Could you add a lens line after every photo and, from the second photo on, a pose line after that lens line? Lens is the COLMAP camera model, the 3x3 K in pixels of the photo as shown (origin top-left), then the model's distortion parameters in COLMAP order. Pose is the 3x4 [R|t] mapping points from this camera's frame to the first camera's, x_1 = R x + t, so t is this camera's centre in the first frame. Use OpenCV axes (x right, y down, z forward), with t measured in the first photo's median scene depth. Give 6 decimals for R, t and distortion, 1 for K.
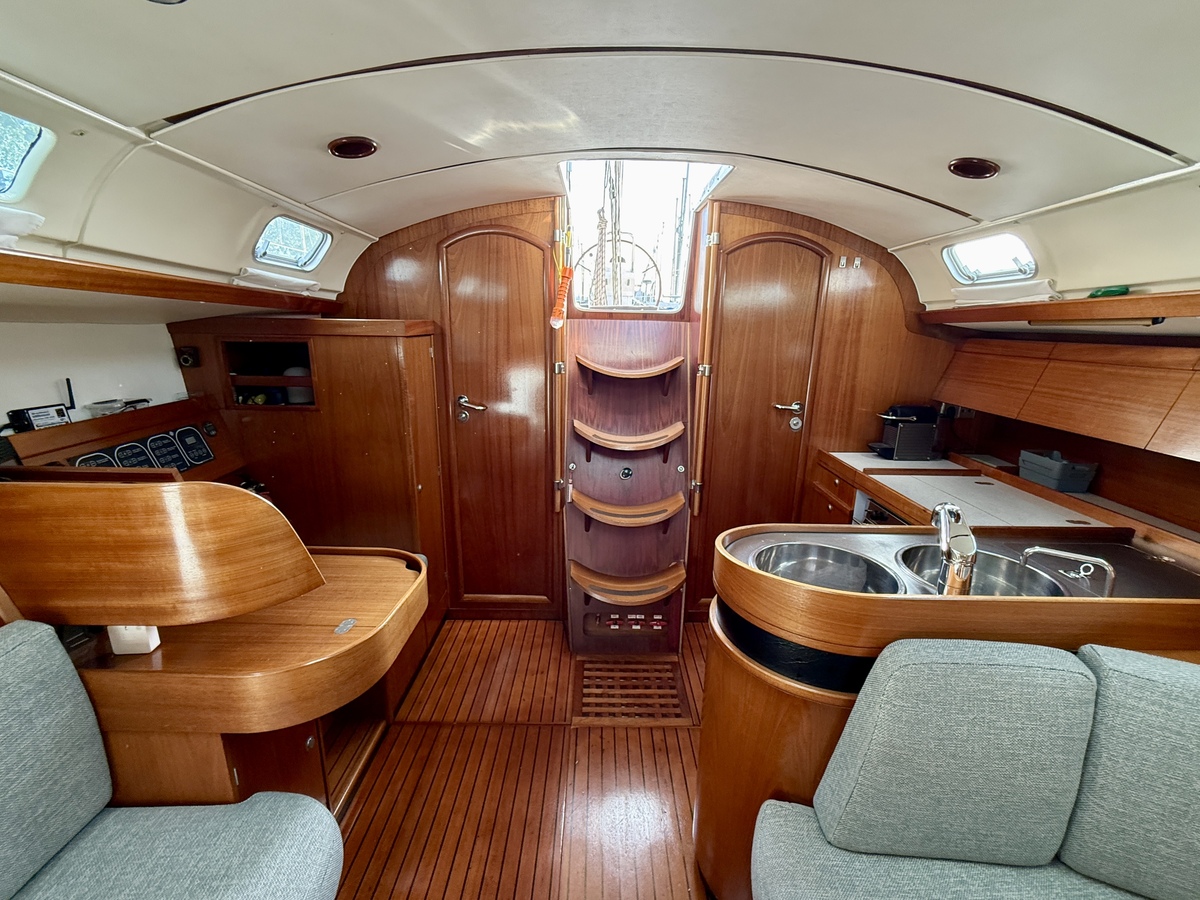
lens RADIAL K [[501.2, 0, 602.3], [0, 501.2, 449.4], [0, 0, 1]] dist [0.002765, -0.001168]
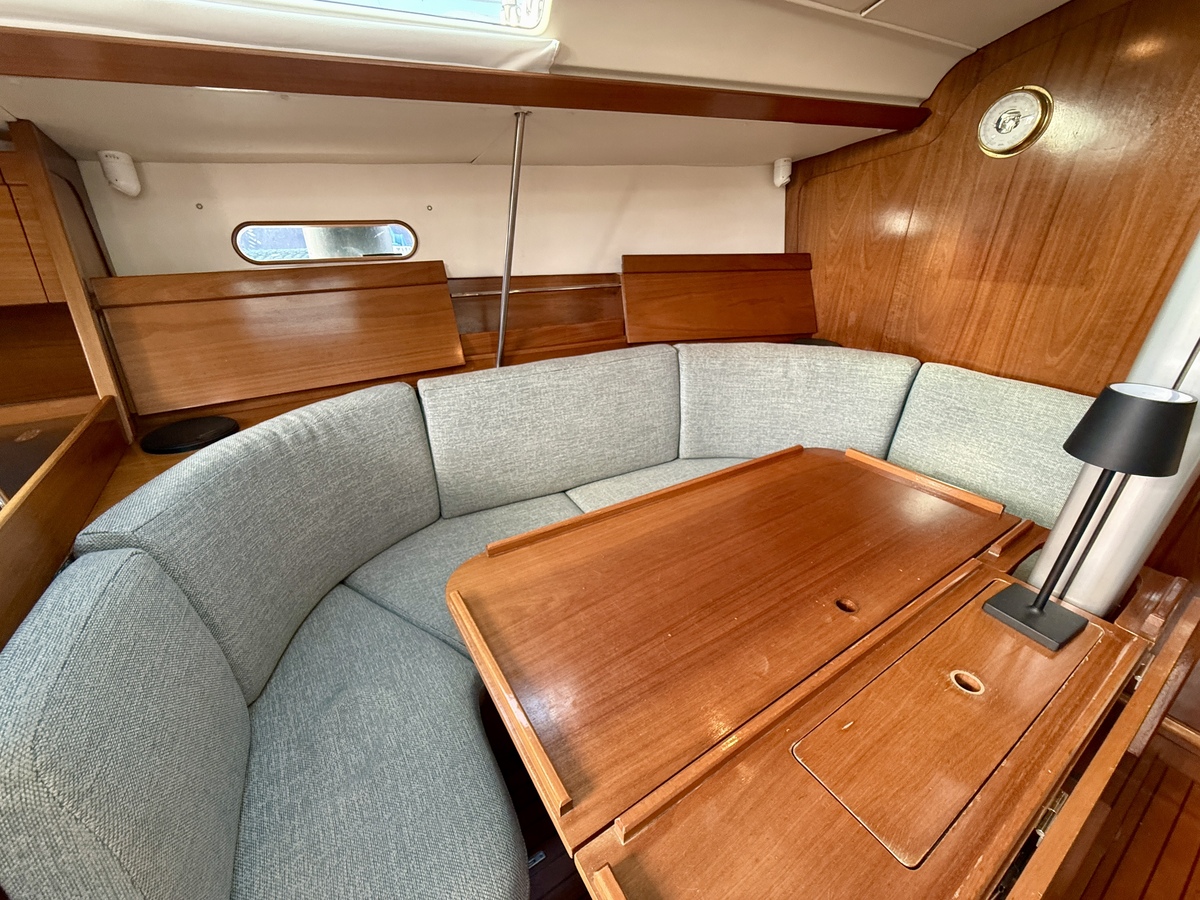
lens RADIAL K [[479.7, 0, 600.0], [0, 479.7, 449.8], [0, 0, 1]] dist [-0.000339, 0.000041]
pose [[-0.529314, -0.387619, 0.754704, 0.018883], [0.195071, 0.810102, 0.552885, 0.015110], [-0.825696, 0.439871, -0.353185, 0.263548]]
